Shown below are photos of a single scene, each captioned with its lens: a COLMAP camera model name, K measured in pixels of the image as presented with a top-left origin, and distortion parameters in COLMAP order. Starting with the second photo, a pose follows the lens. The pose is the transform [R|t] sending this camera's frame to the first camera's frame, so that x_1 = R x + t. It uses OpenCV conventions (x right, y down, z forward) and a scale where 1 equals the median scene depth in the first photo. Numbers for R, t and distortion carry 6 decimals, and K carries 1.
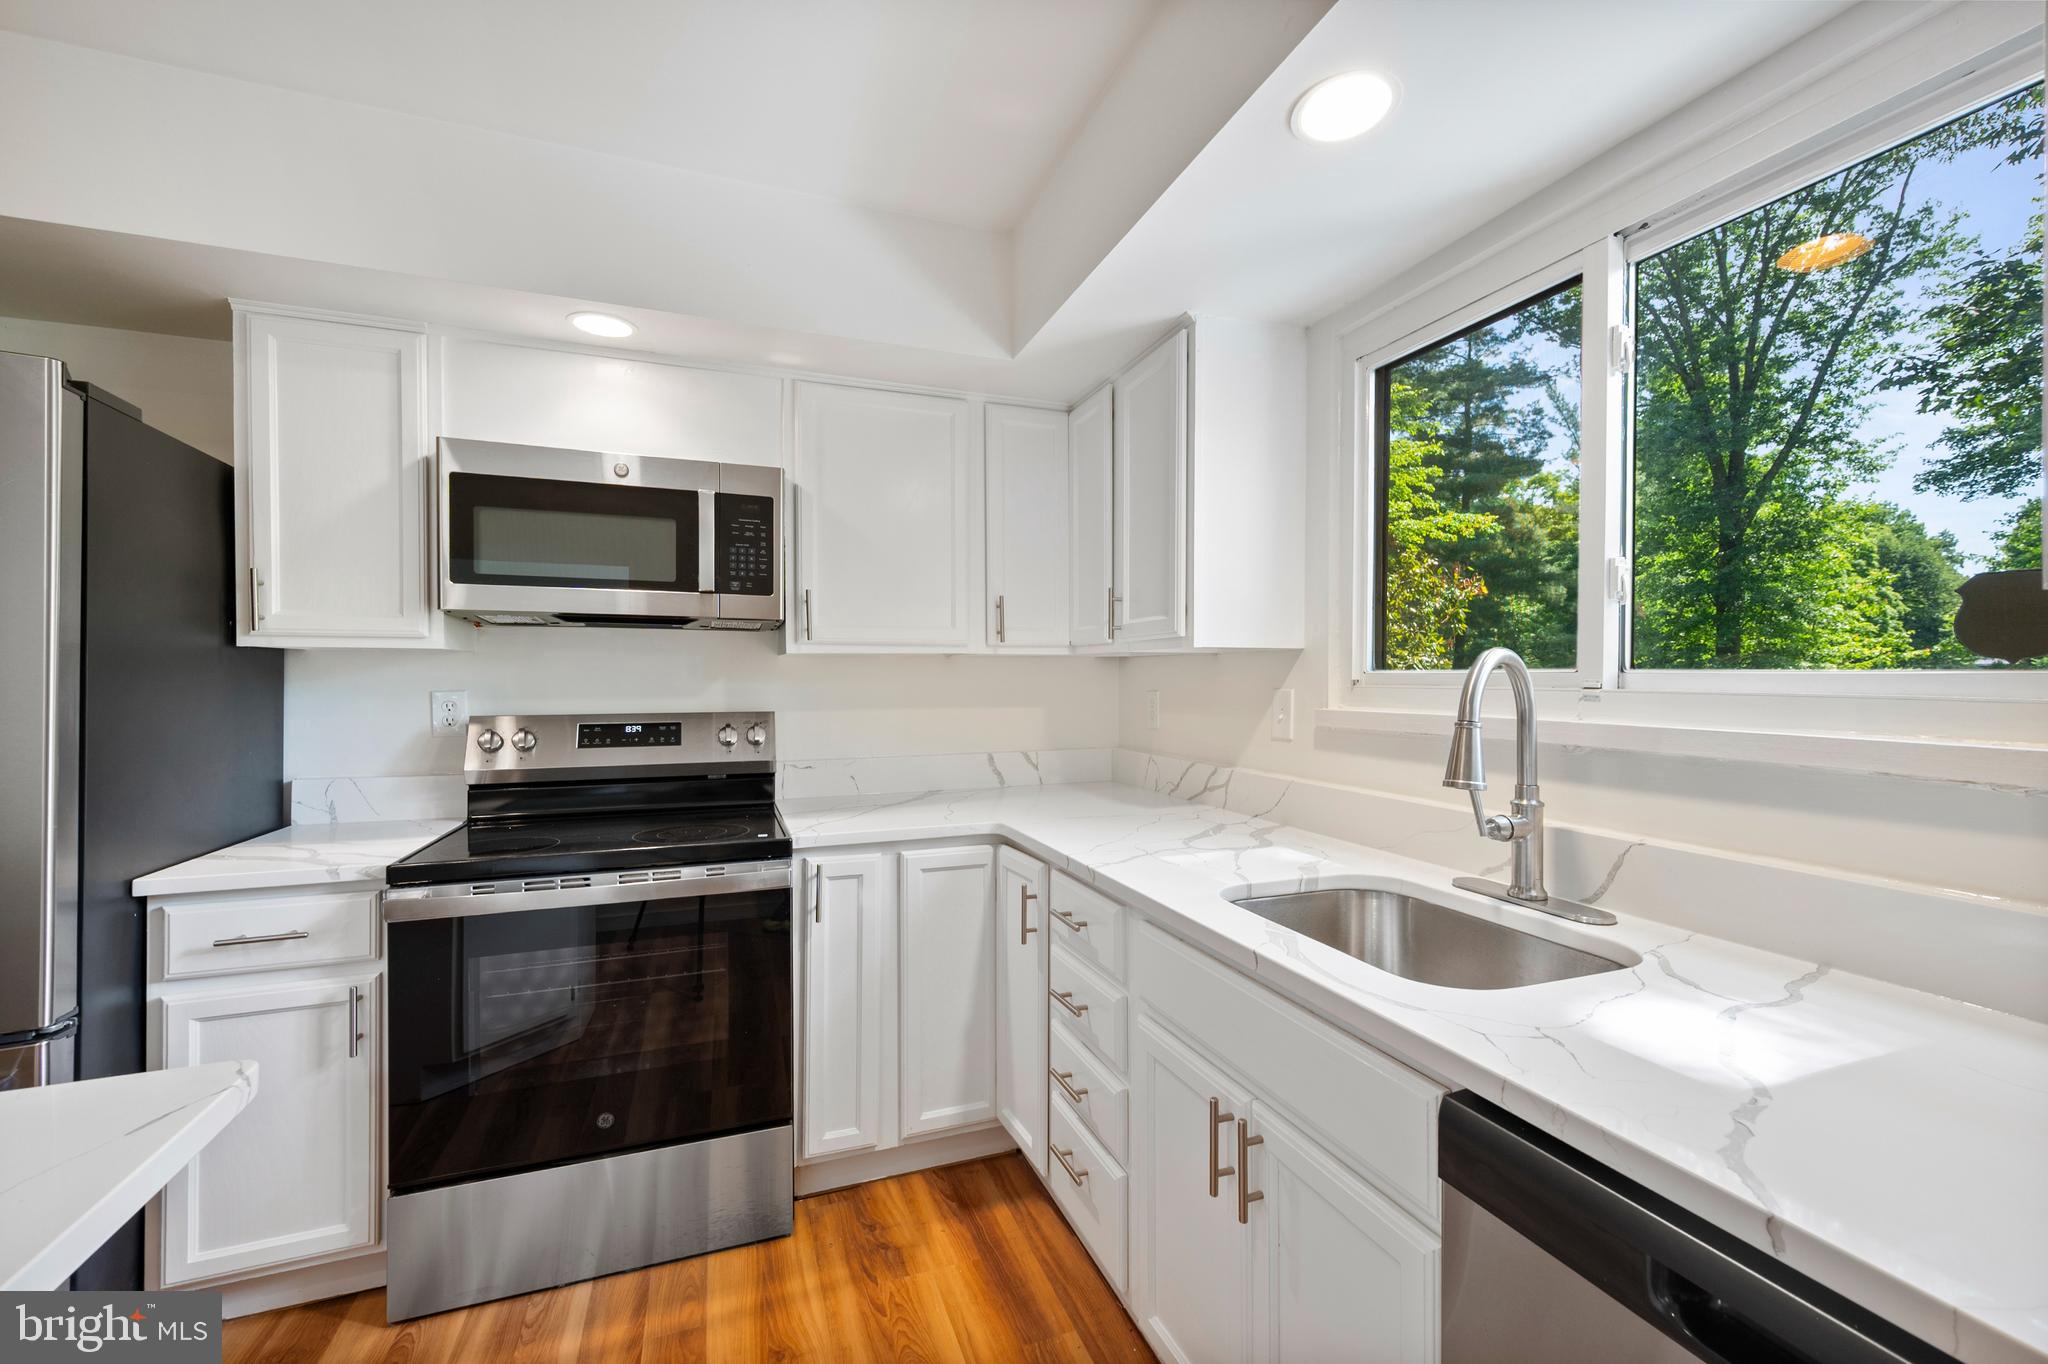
lens RADIAL K [[811.6, 0, 1022.2], [0, 811.6, 681.6], [0, 0, 1]] dist [0.002366, -0.000138]
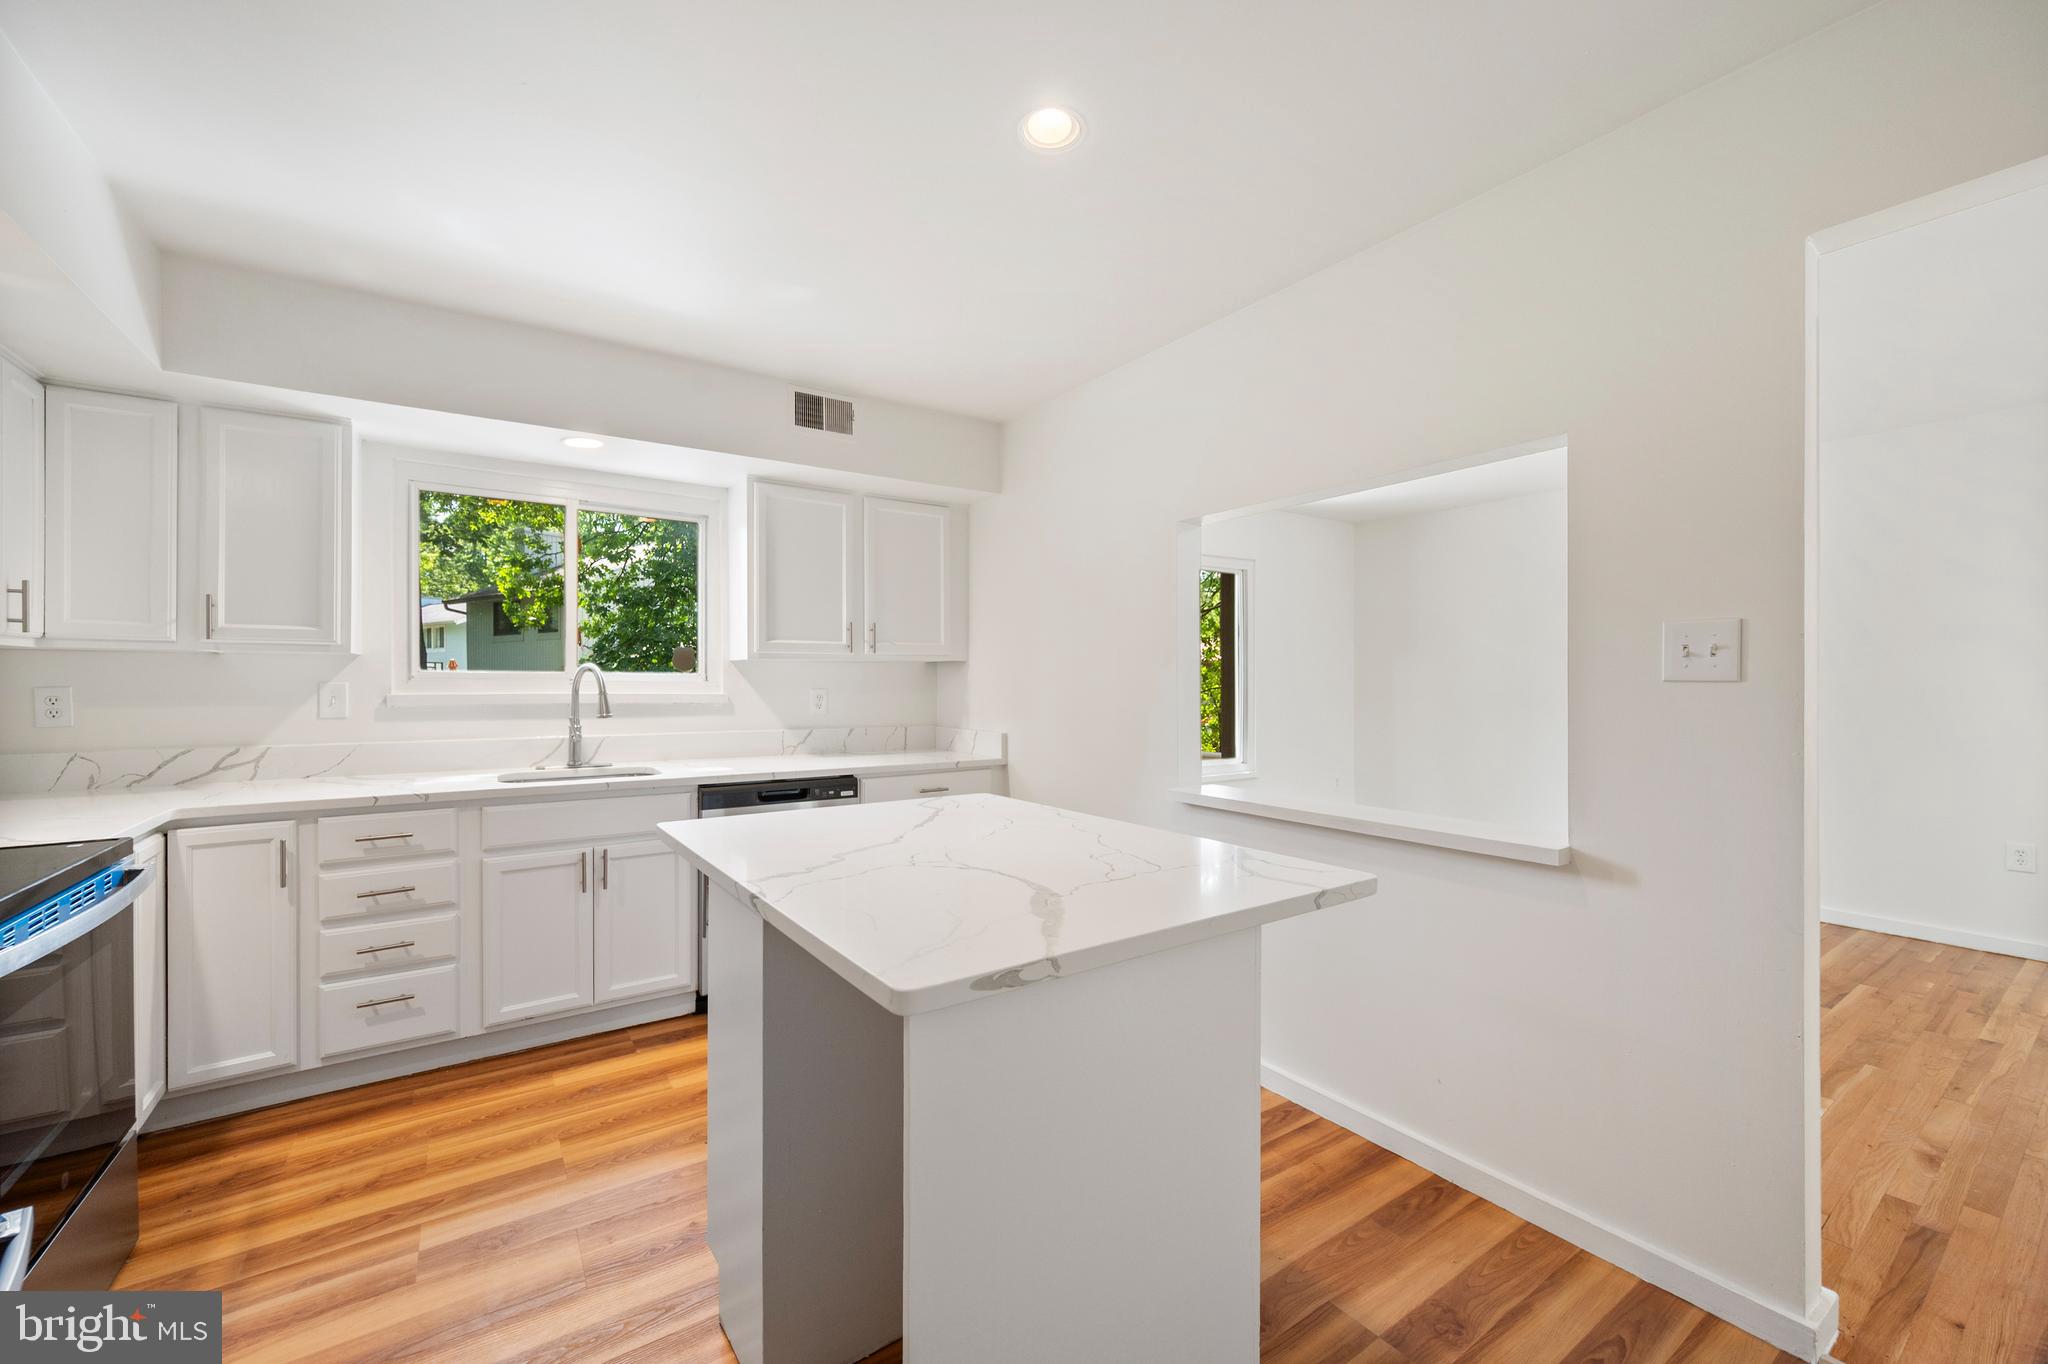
lens RADIAL K [[811.6, 0, 1033.1], [0, 811.6, 698.1], [0, 0, 1]] dist [0.002366, -0.000138]
pose [[-0.248404, -0.034930, 0.968027, -1.334590], [-0.006401, 0.999387, 0.034419, -0.019232], [-0.968635, 0.002354, -0.248475, 0.170961]]
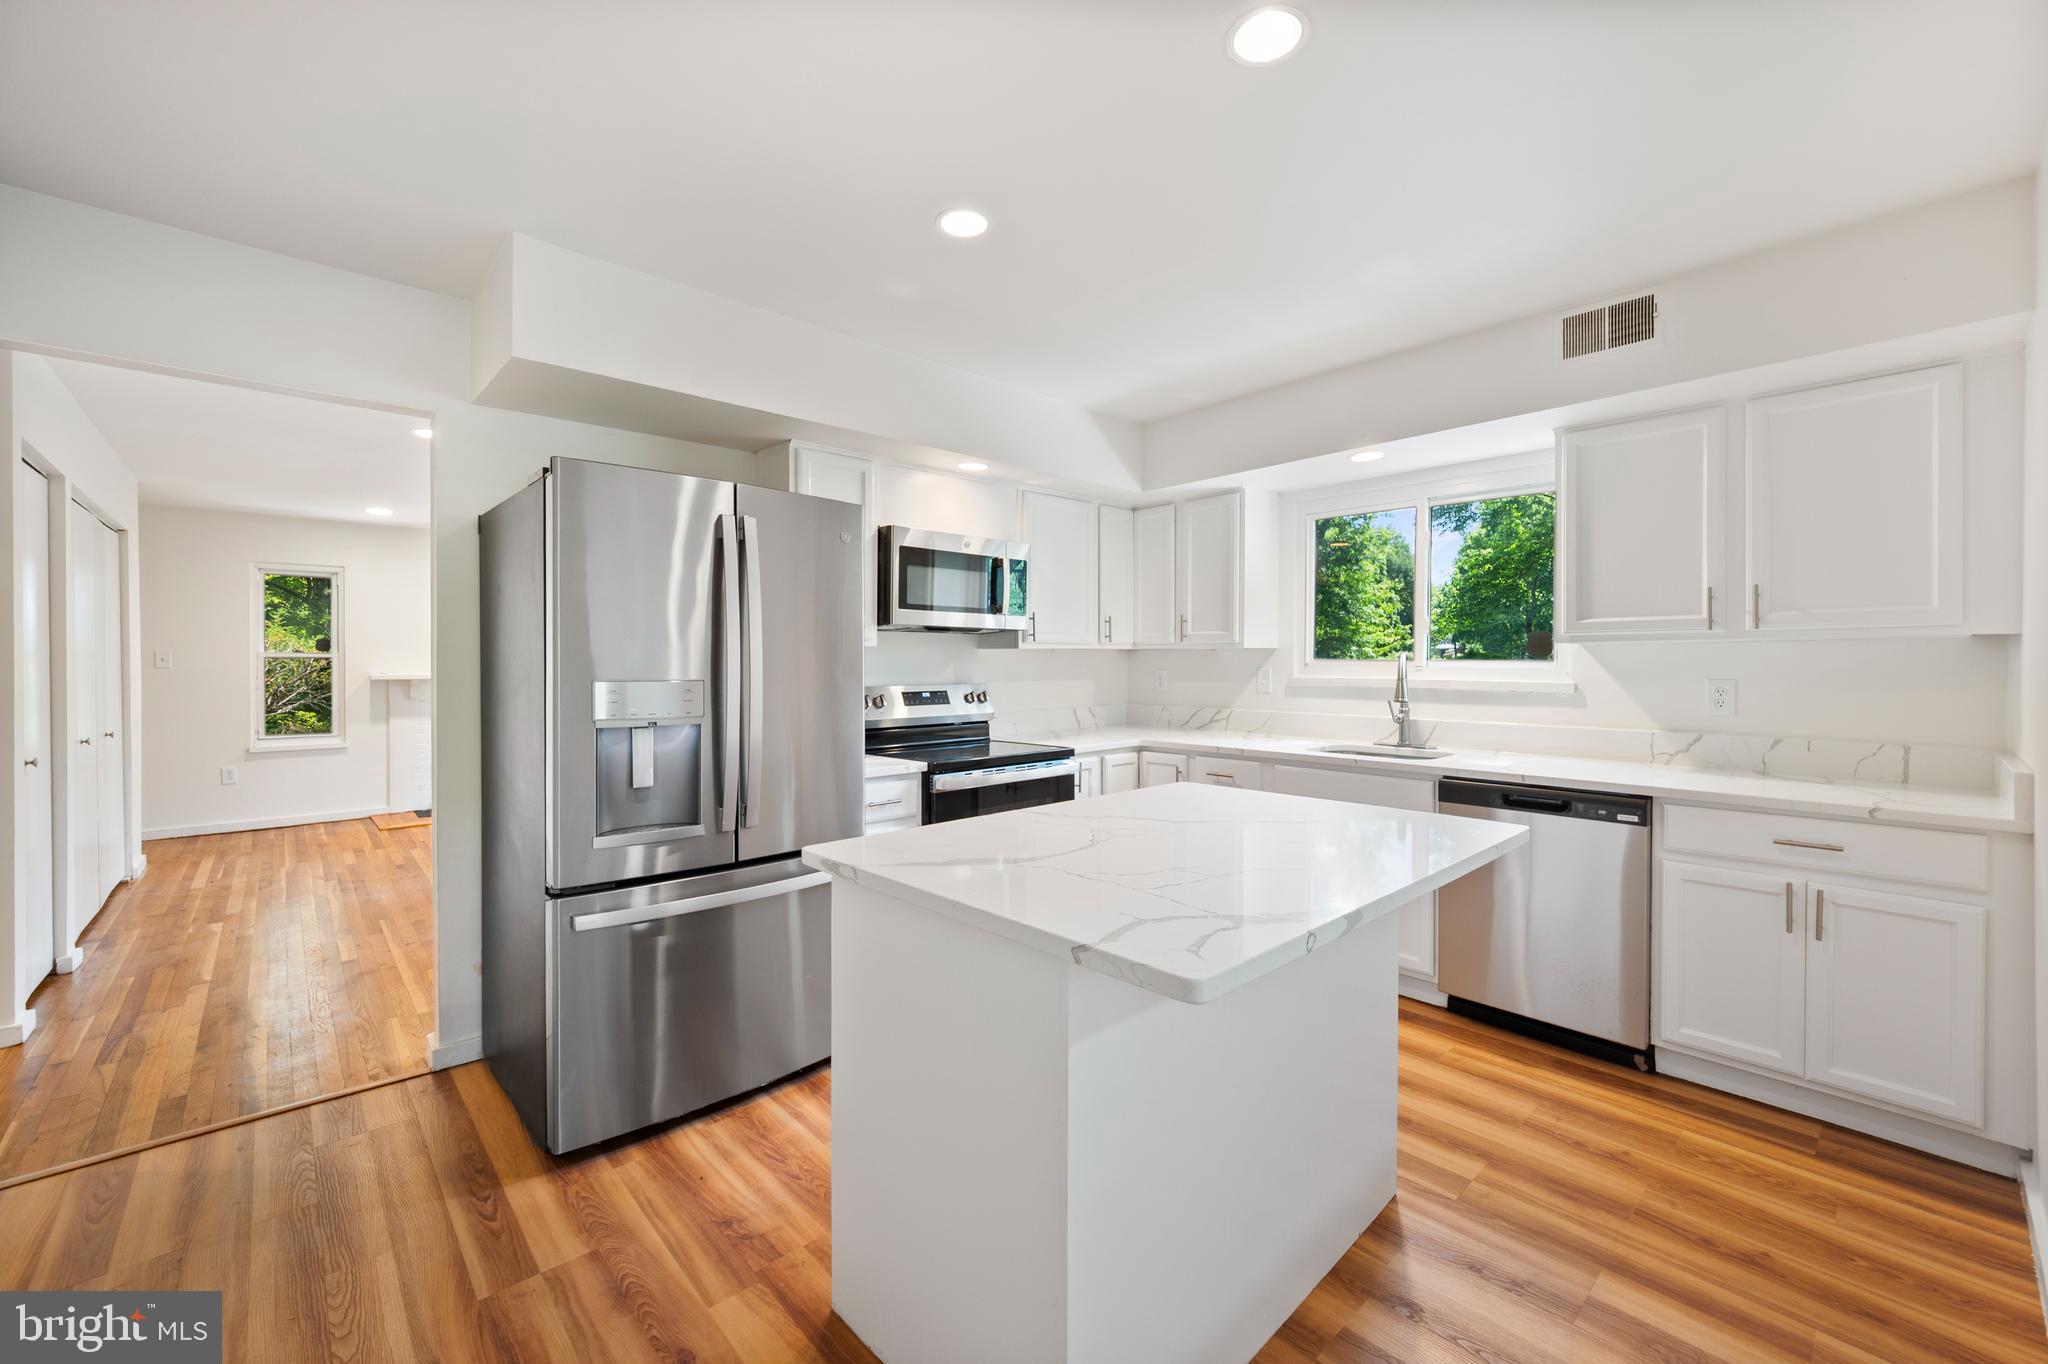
lens RADIAL K [[811.6, 0, 1028.4], [0, 811.6, 657.7], [0, 0, 1]] dist [0.002366, -0.000138]
pose [[0.922283, -0.000578, 0.386515, -0.983637], [0.002810, 0.999982, -0.005208, -0.006644], [-0.386505, 0.005889, 0.922268, -0.623211]]
